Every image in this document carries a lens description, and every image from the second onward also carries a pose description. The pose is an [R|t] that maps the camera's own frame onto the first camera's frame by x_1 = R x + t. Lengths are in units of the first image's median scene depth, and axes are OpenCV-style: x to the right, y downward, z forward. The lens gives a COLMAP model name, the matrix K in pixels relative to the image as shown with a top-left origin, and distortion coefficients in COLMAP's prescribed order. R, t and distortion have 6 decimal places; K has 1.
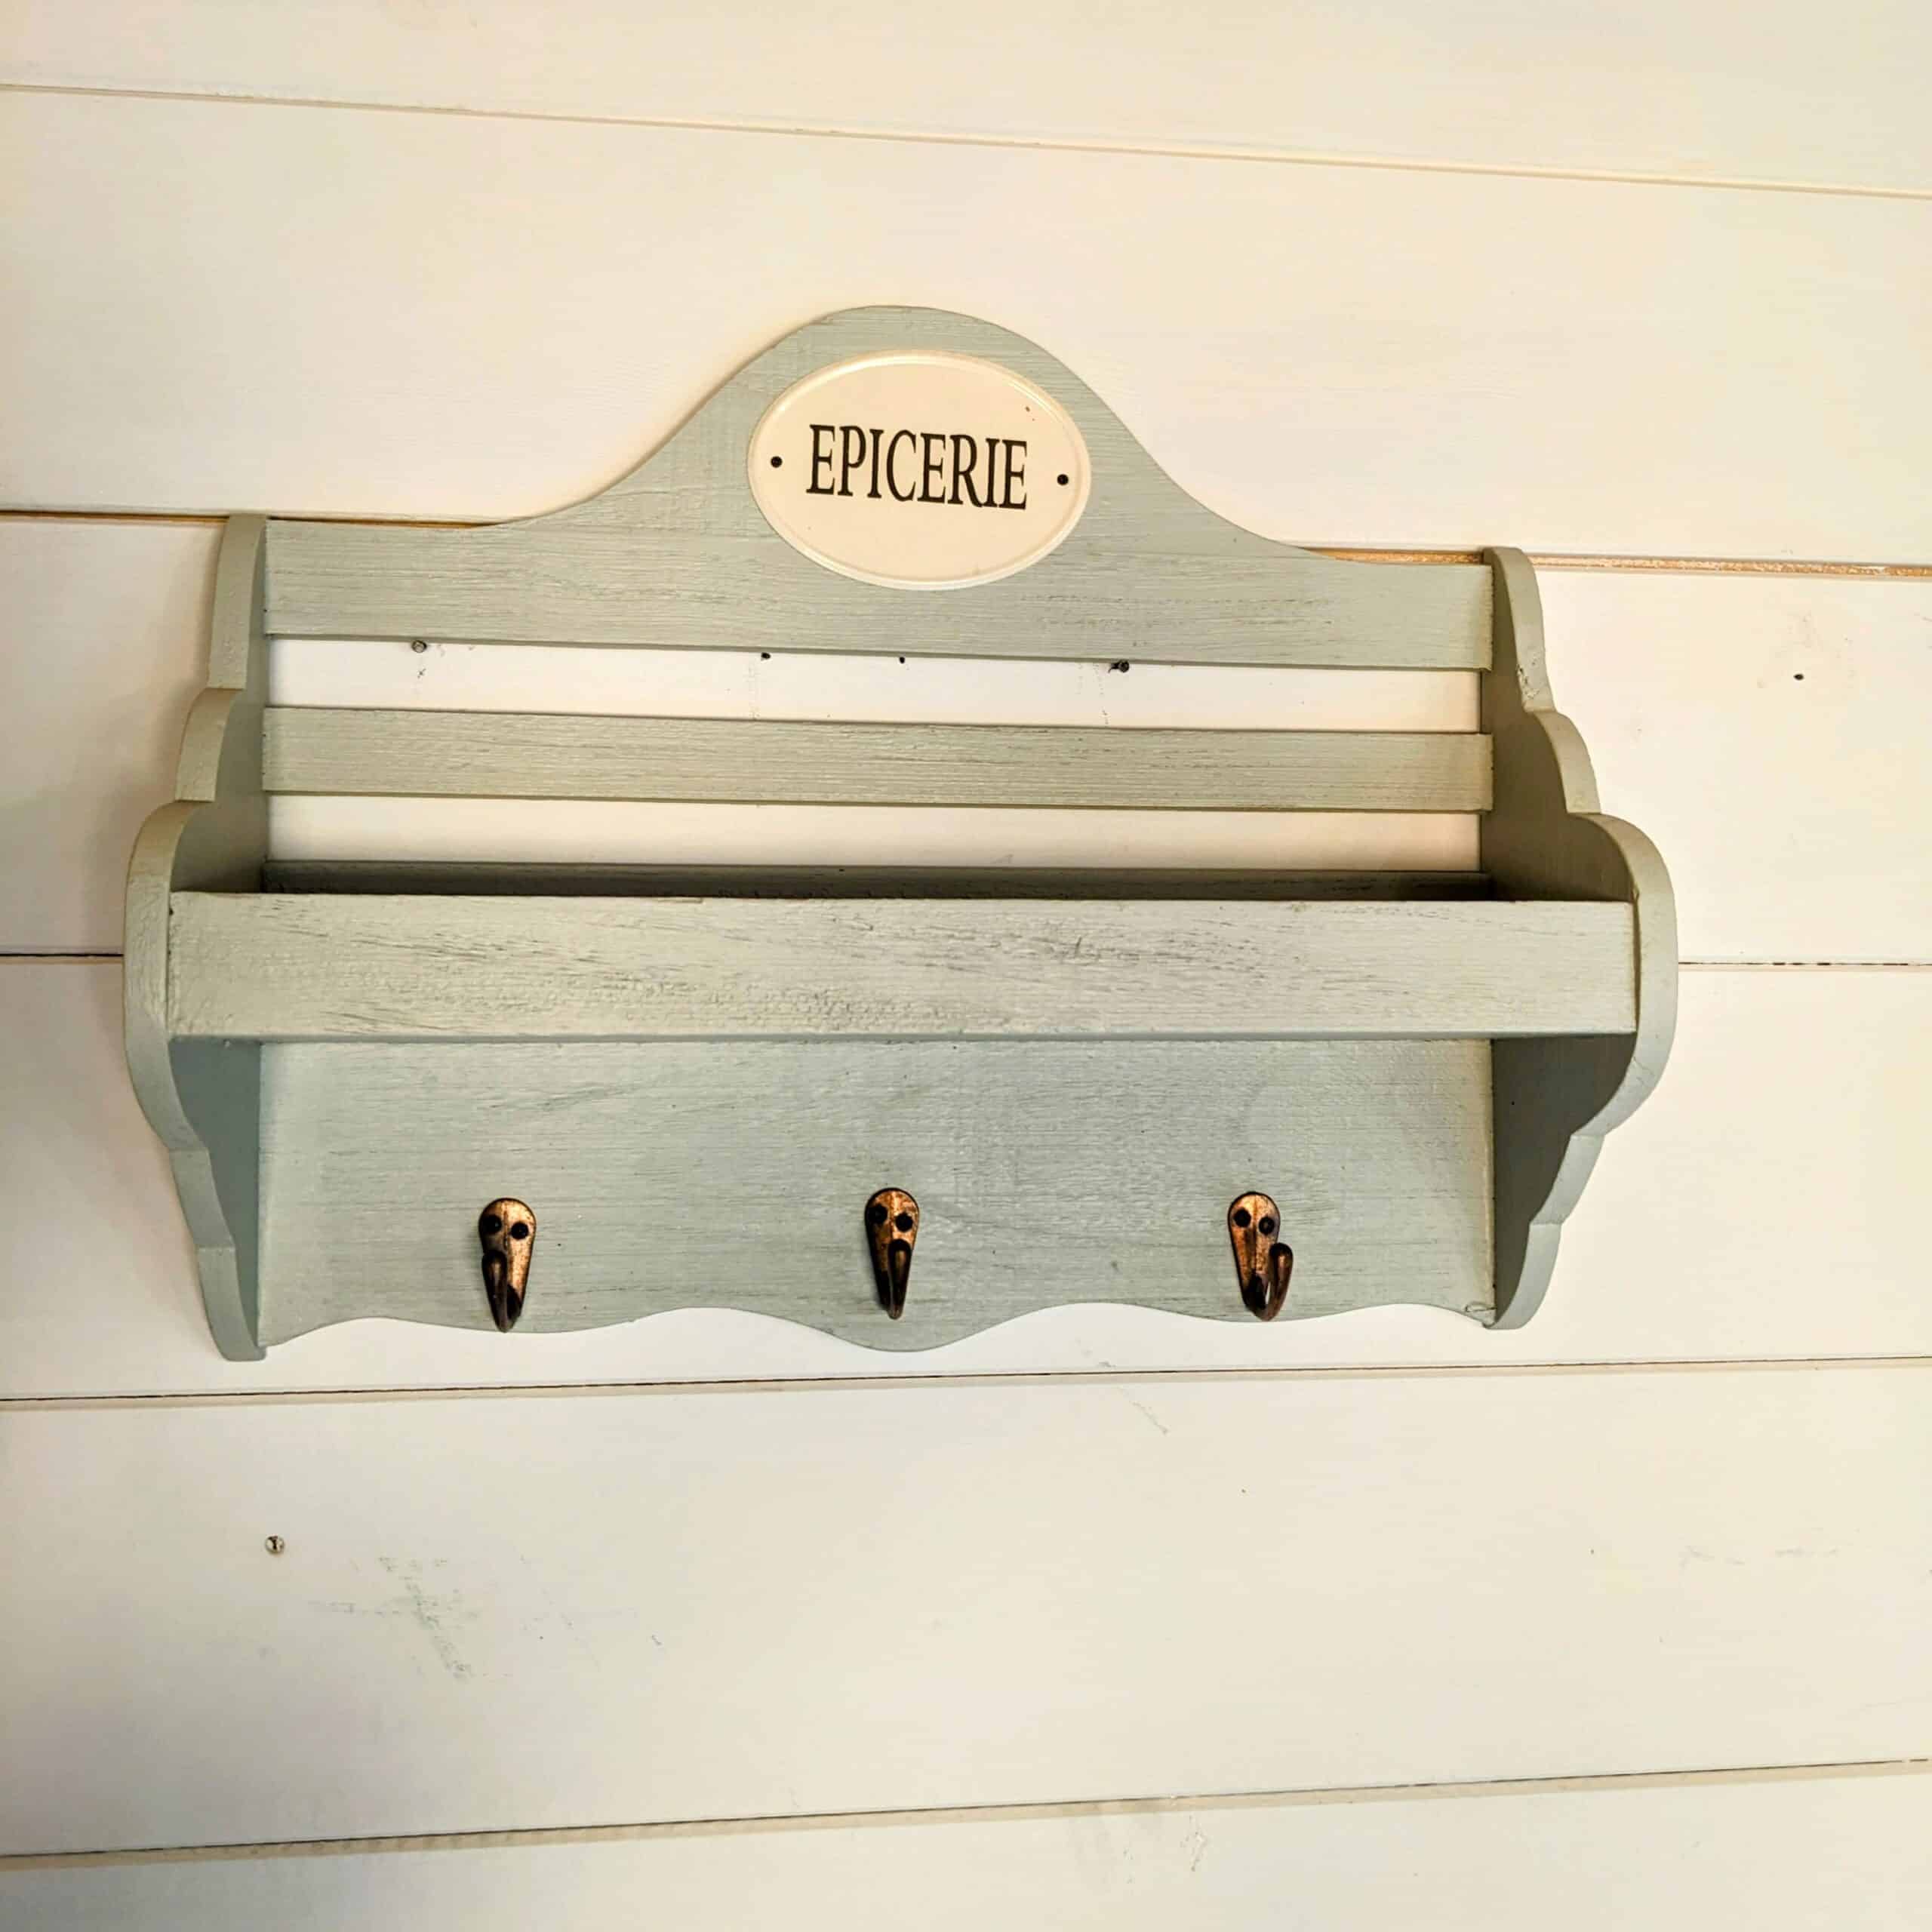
lens RADIAL K [[2031.5, 0, 987.9], [0, 2031.5, 958.0], [0, 0, 1]] dist [0.141629, -0.434926]
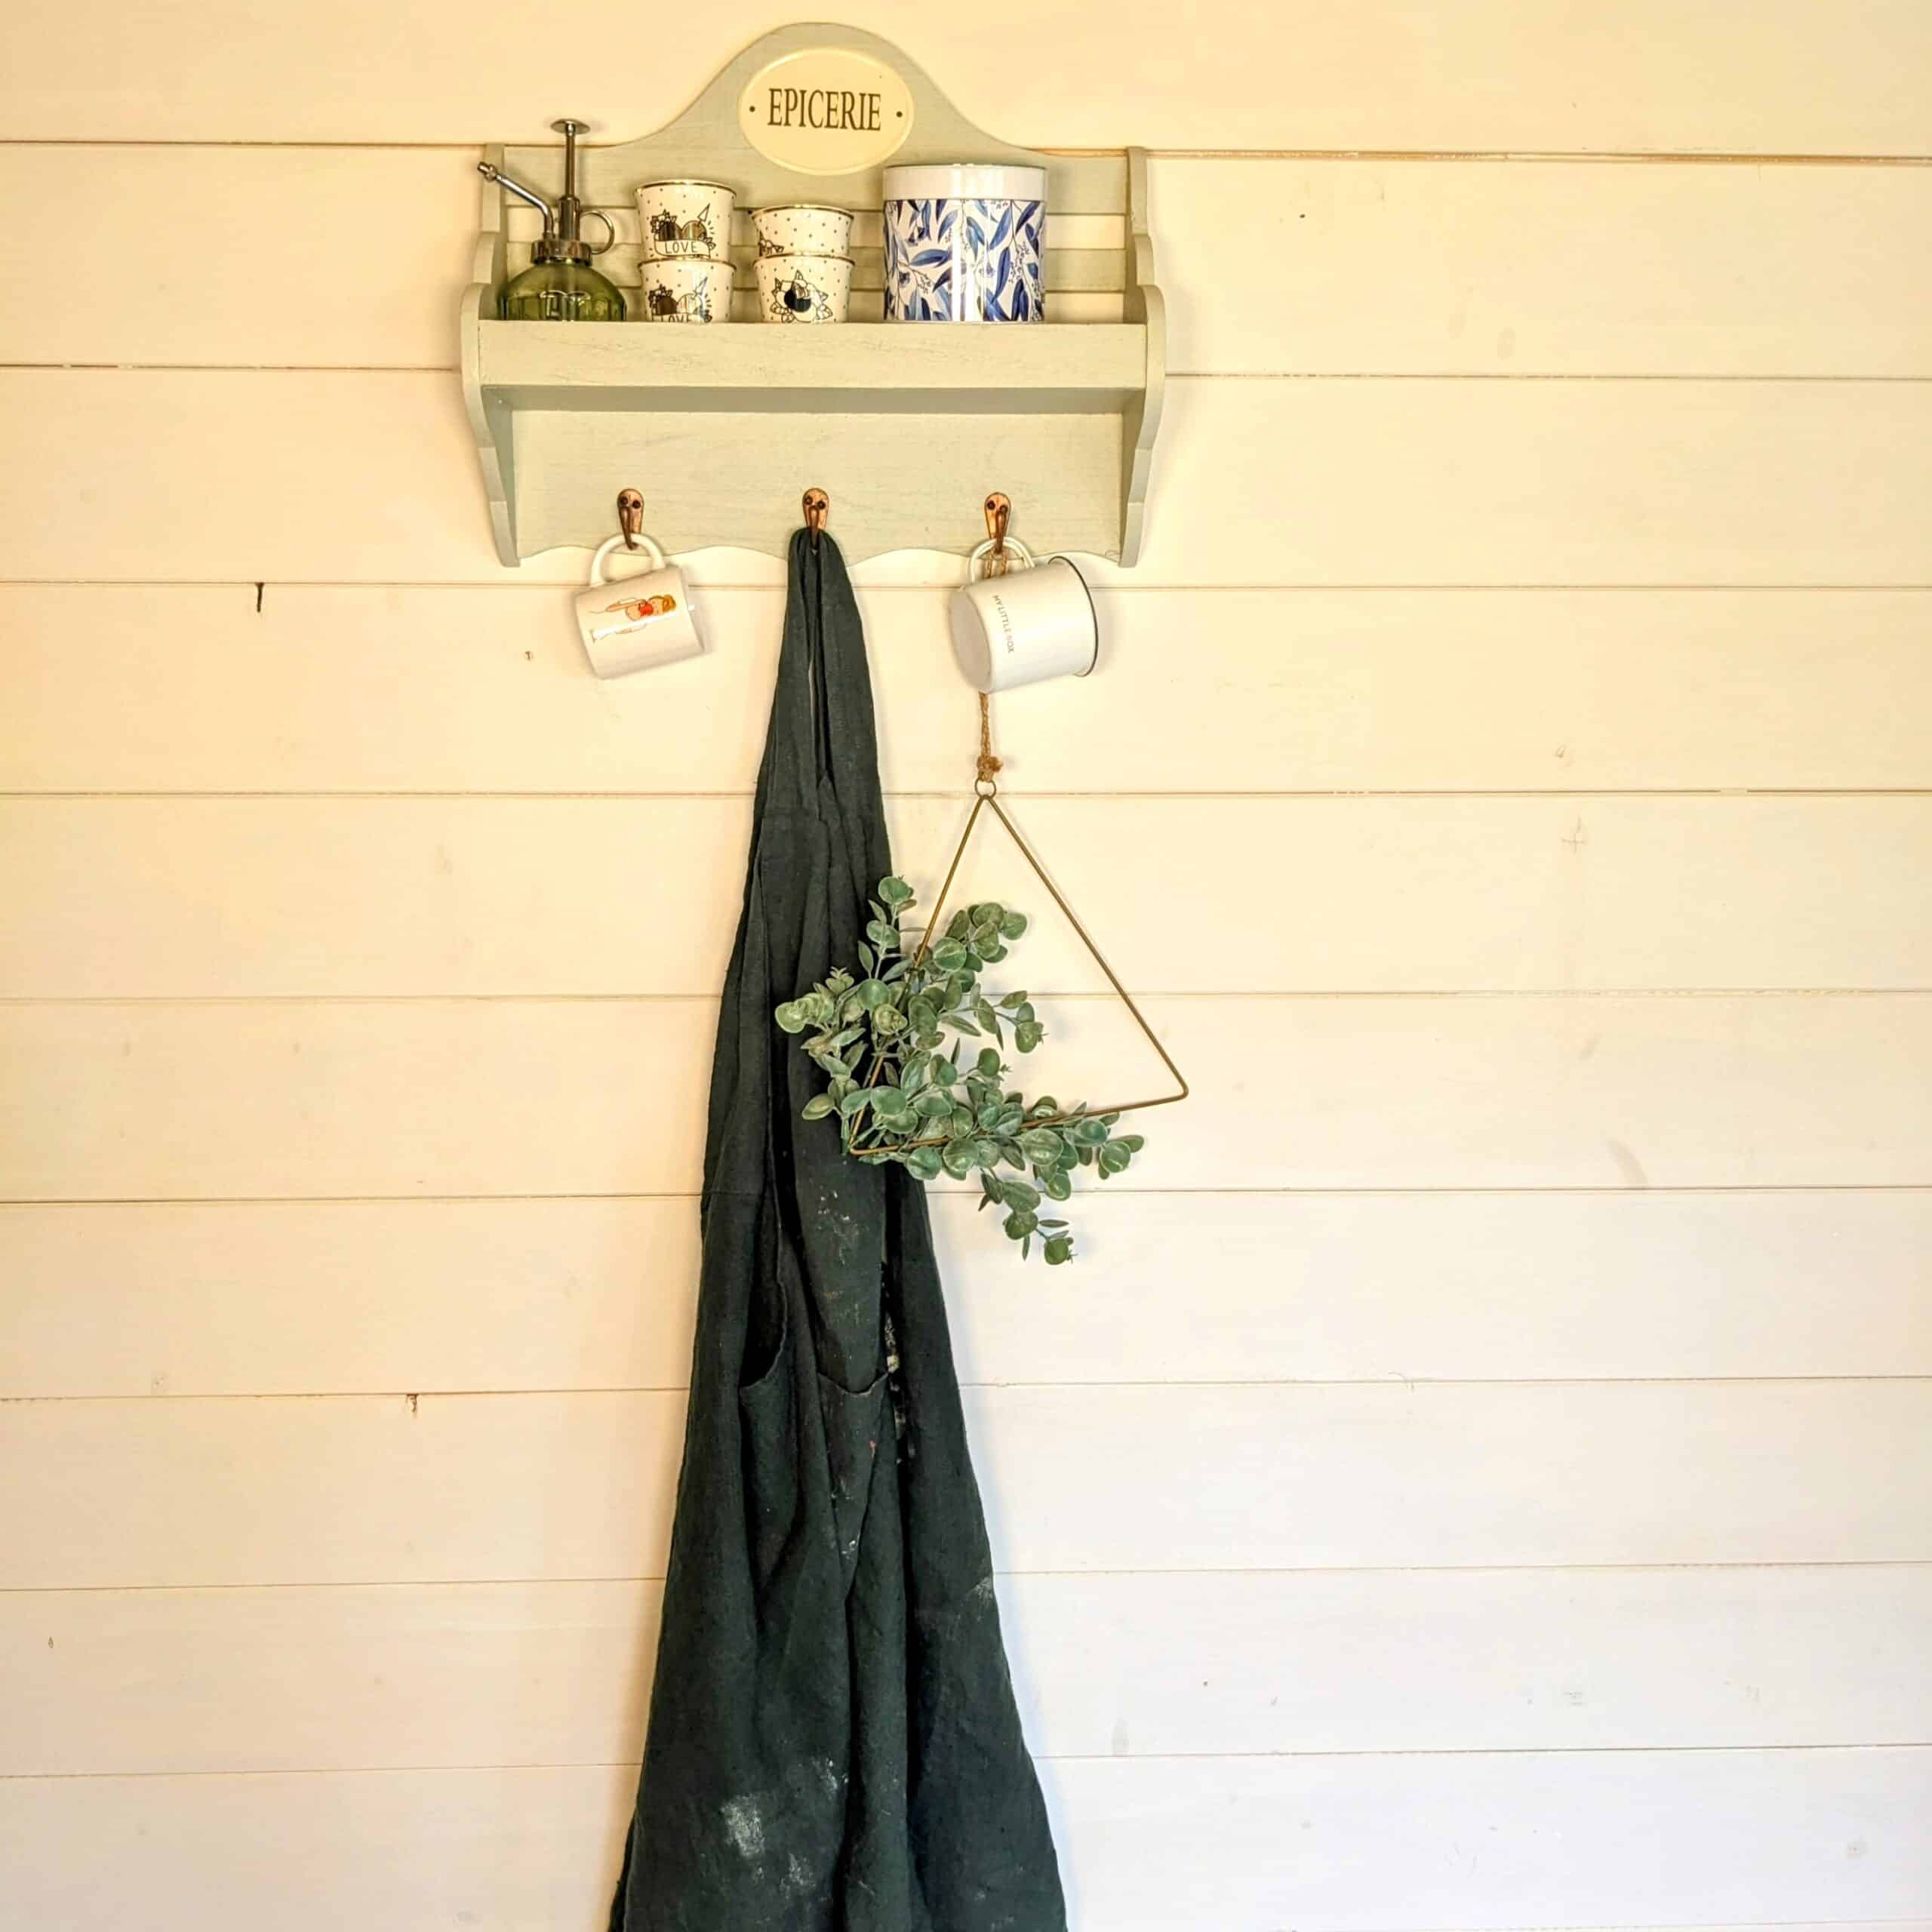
lens RADIAL K [[2011.2, 0, 940.3], [0, 2011.2, 939.2], [0, 0, 1]] dist [0.114538, -0.320148]
pose [[0.995651, 0.014082, -0.092095, 0.267213], [0.002080, 0.984904, 0.173091, 0.206165], [0.093143, -0.172529, 0.980591, -1.035882]]
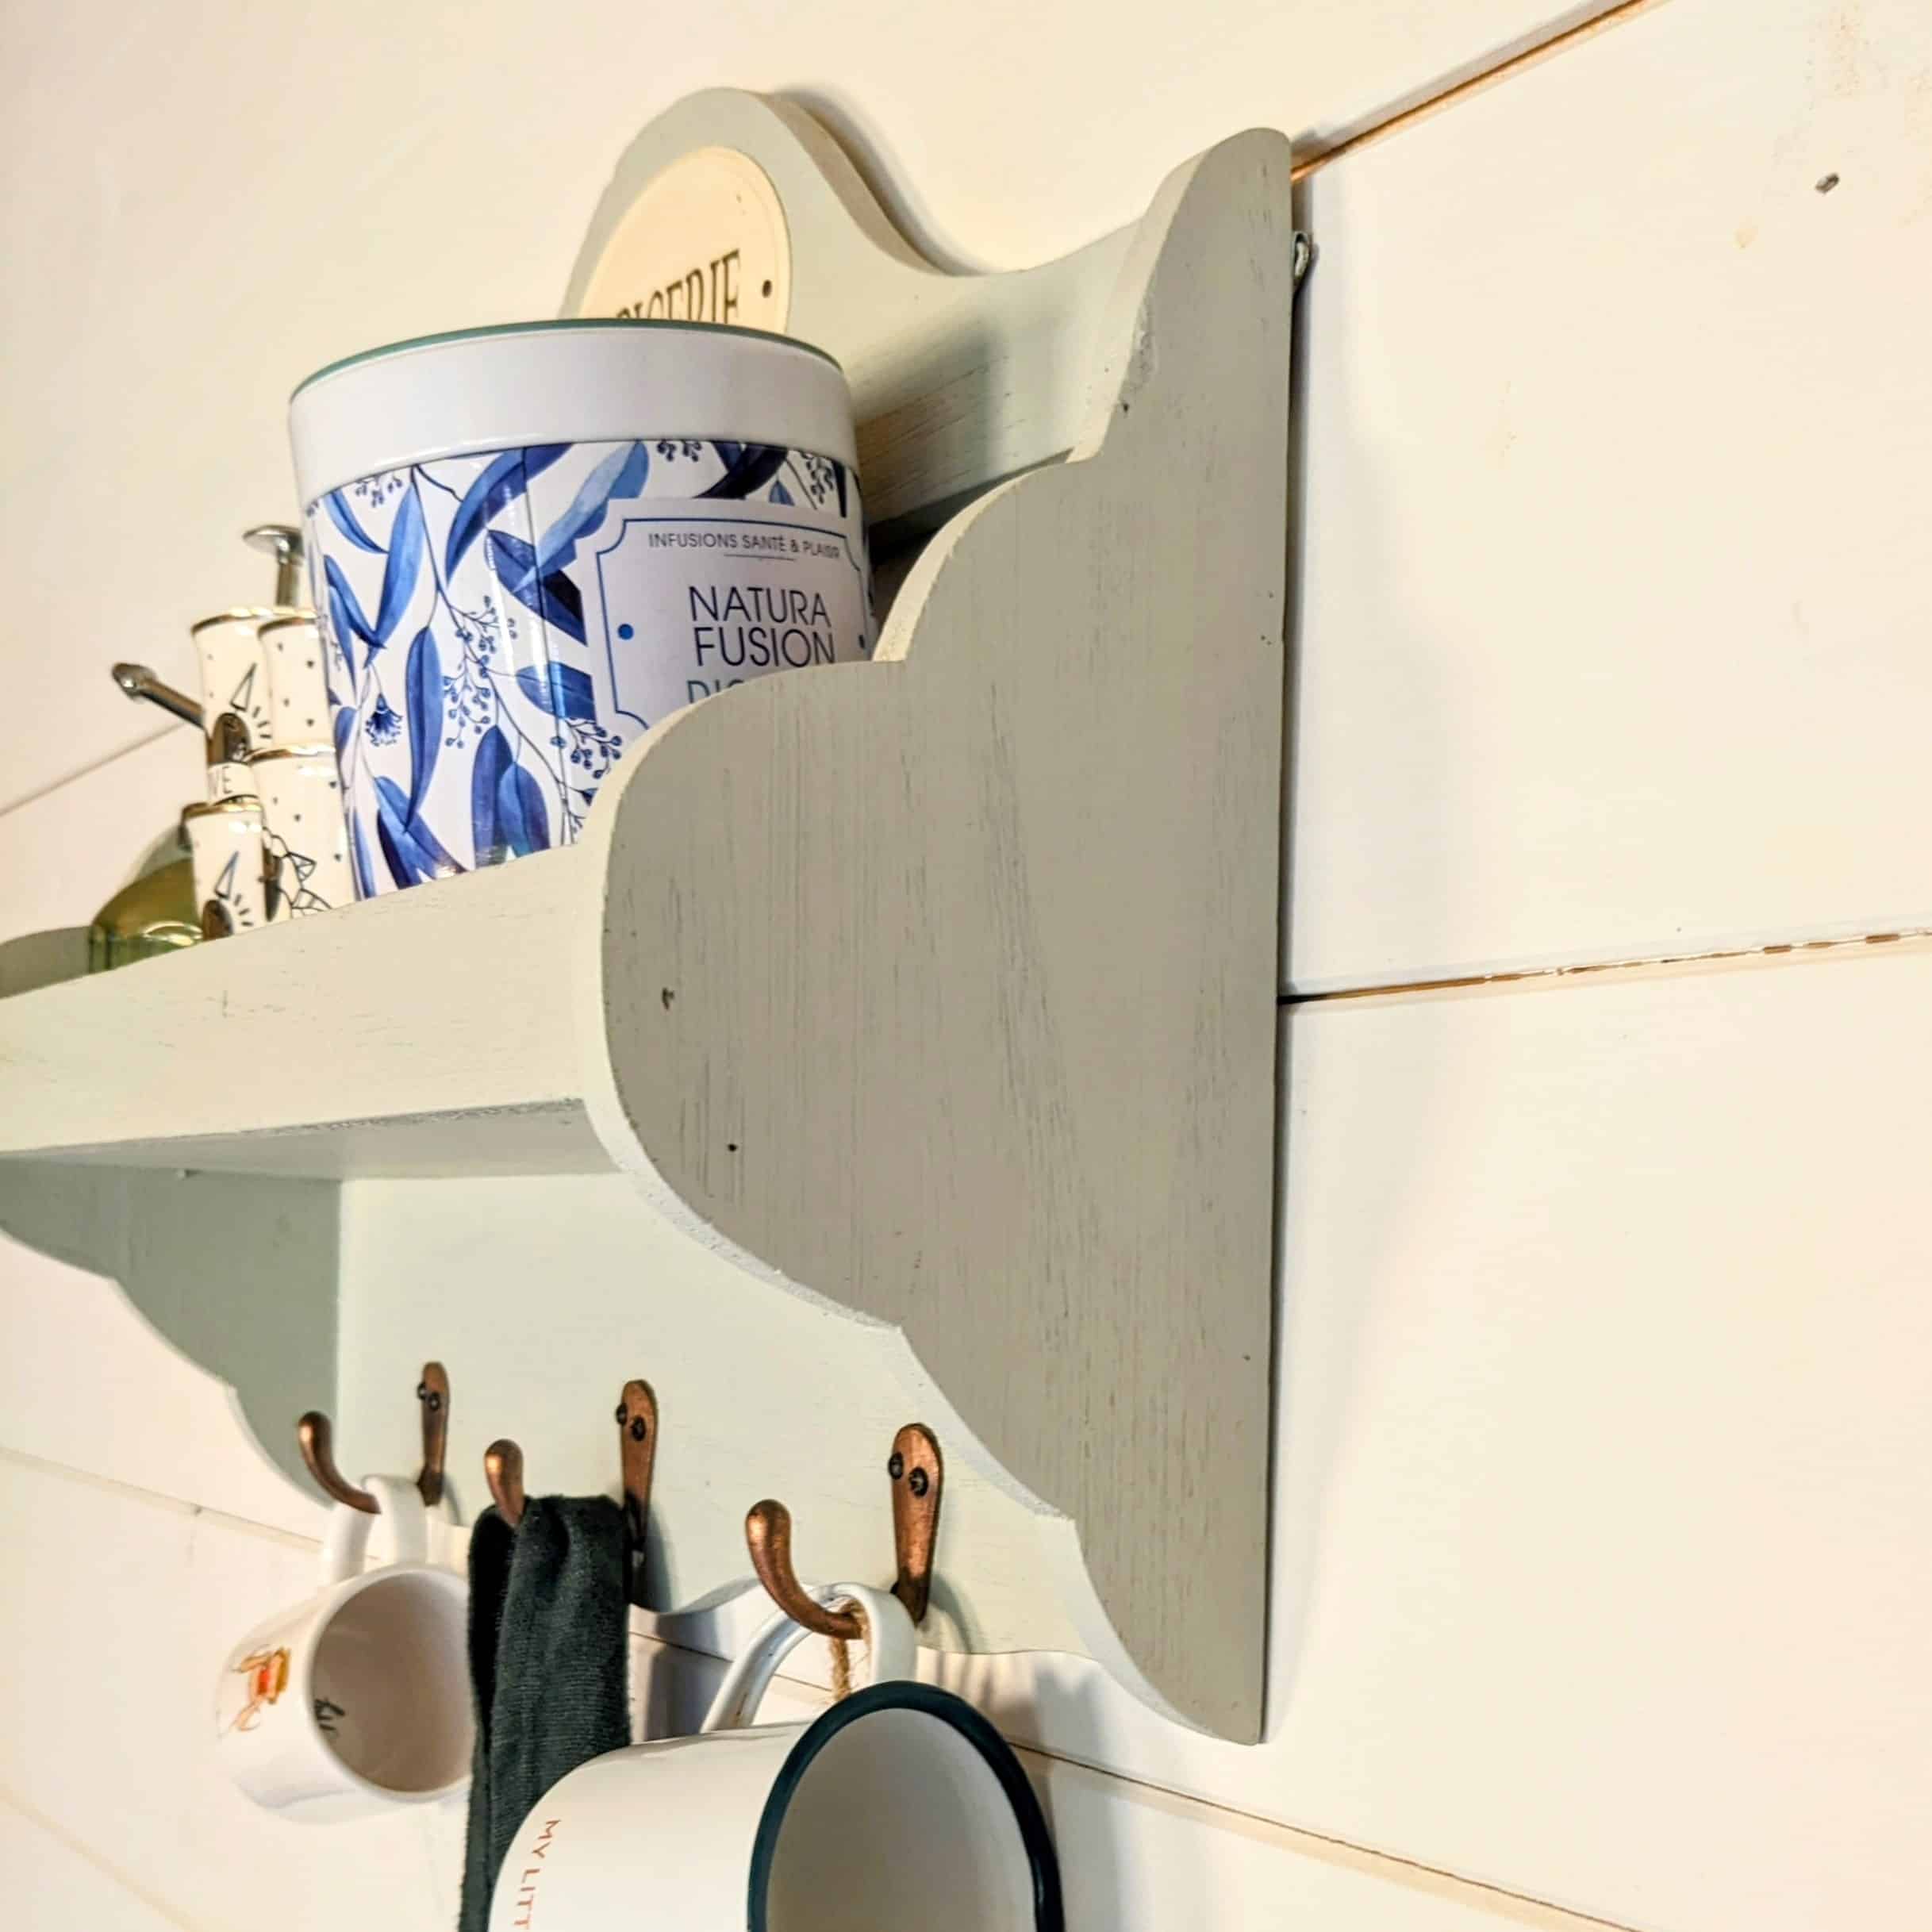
lens RADIAL K [[2569.7, 0, 1091.2], [0, 2569.7, 1143.8], [0, 0, 1]] dist [0.216313, -0.827150]
pose [[0.472187, -0.024443, -0.881160, 0.798782], [0.005879, 0.999681, -0.024580, 0.053573], [0.881479, 0.006427, 0.472180, 0.714422]]
